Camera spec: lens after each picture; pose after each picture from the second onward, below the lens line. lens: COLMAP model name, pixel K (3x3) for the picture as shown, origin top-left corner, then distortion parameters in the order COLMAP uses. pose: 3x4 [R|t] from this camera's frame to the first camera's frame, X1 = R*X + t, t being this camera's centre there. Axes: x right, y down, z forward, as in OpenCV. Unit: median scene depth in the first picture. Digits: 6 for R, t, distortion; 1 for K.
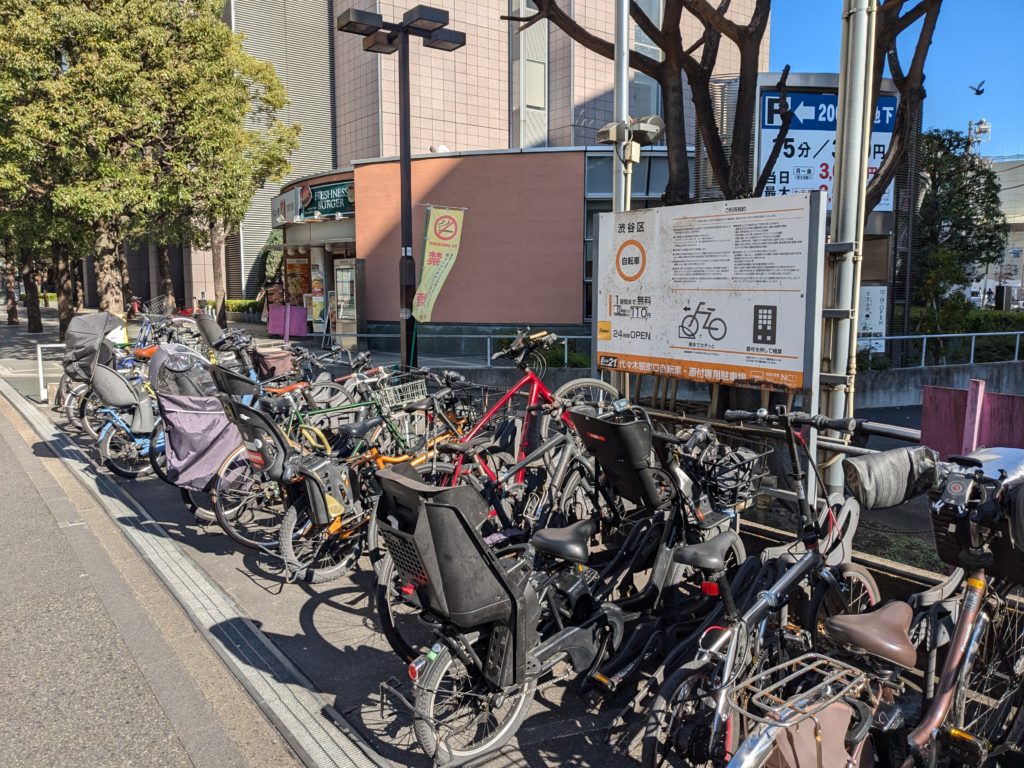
lens RADIAL K [[803.6, 0, 513.5], [0, 803.6, 381.3], [0, 0, 1]] dist [0.003858, -0.001178]
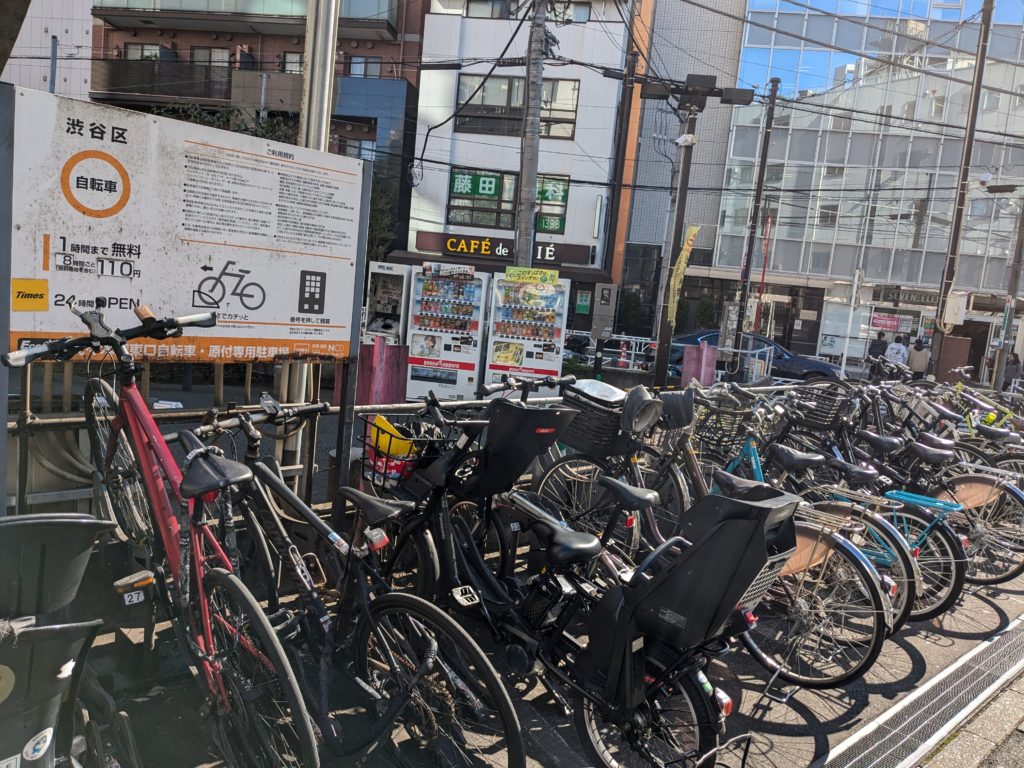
lens RADIAL K [[803.6, 0, 513.7], [0, 803.6, 387.5], [0, 0, 1]] dist [0.003858, -0.001178]
pose [[-0.121059, -0.147444, 0.981634, -0.610391], [0.010417, 0.988664, 0.149785, -0.095323], [-0.992591, 0.028358, -0.118150, 0.858513]]
